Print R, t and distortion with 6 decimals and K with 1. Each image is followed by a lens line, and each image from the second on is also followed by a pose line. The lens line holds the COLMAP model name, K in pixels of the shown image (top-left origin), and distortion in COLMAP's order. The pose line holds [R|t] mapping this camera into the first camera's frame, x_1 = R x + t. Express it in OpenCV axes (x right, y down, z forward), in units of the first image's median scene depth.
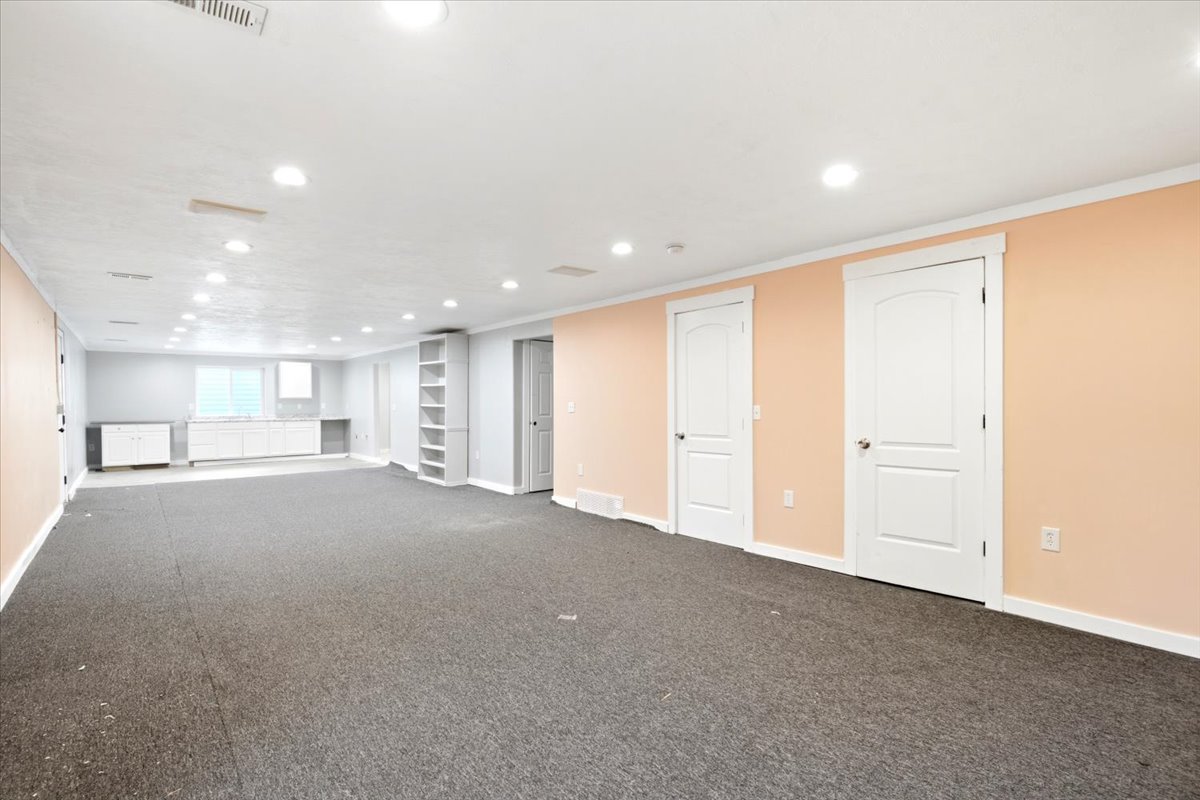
lens RADIAL K [[583.9, 0, 599.1], [0, 583.9, 405.8], [0, 0, 1]] dist [0.003187, 0.000719]
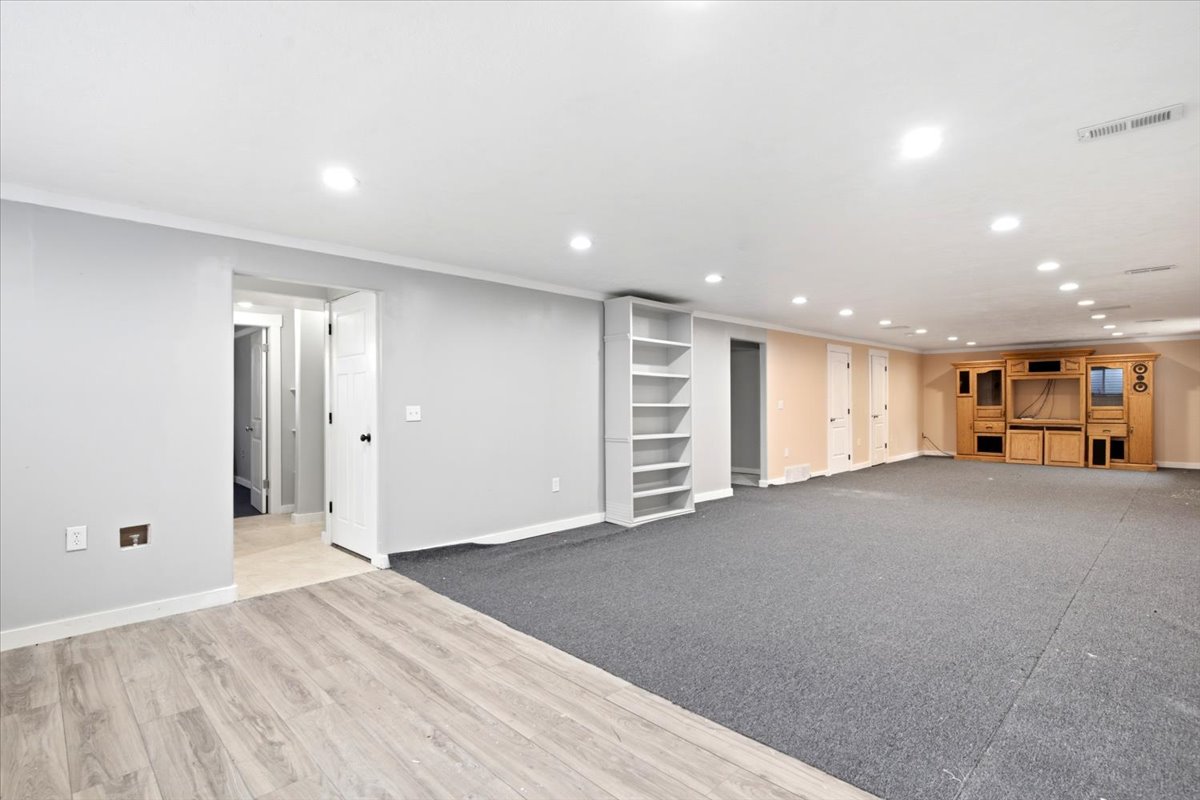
lens RADIAL K [[583.9, 0, 599.9], [0, 583.9, 396.0], [0, 0, 1]] dist [0.003187, 0.000719]
pose [[-0.104597, 0.017201, 0.994366, -1.279630], [0.011967, 0.999800, -0.016036, -0.001228], [-0.994443, 0.010222, -0.104782, 1.535845]]
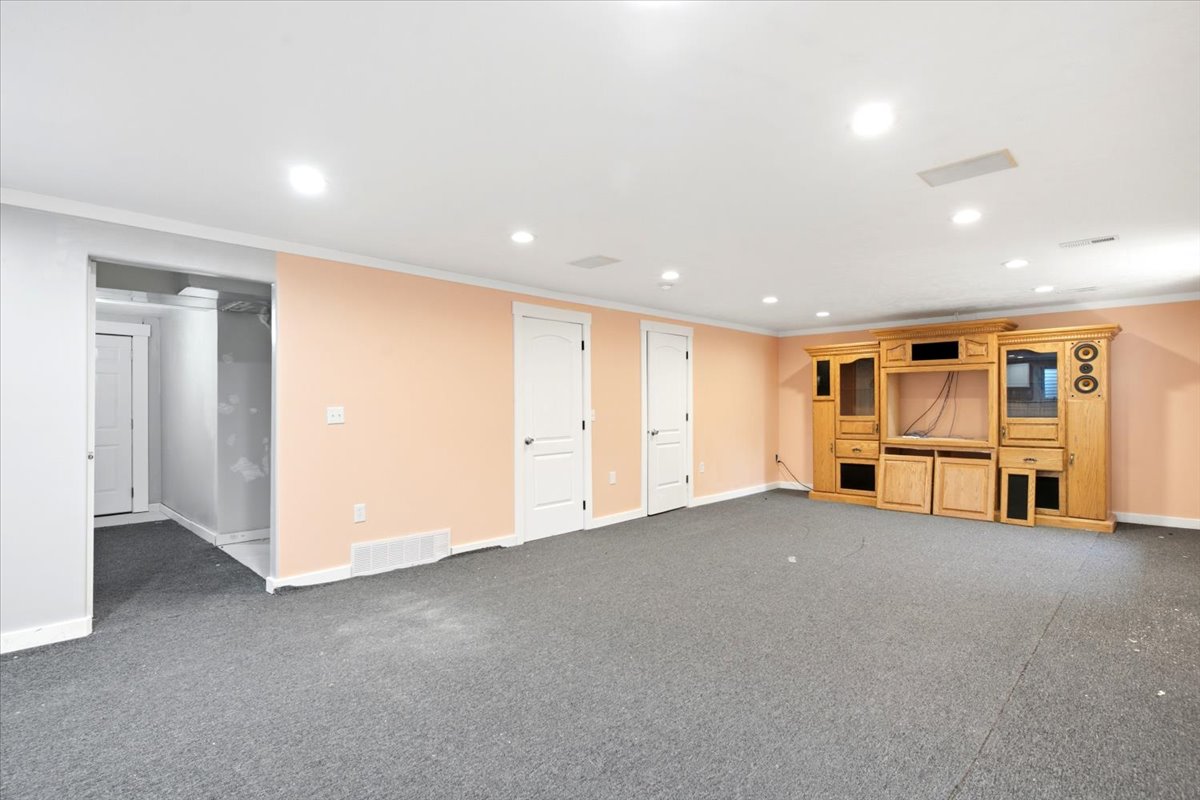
lens RADIAL K [[583.9, 0, 595.9], [0, 583.9, 398.4], [0, 0, 1]] dist [0.003187, 0.000719]
pose [[-0.118484, 0.020584, 0.992743, -0.692805], [0.009032, 0.999766, -0.019651, -0.000624], [-0.992915, 0.006638, -0.118642, 0.809312]]
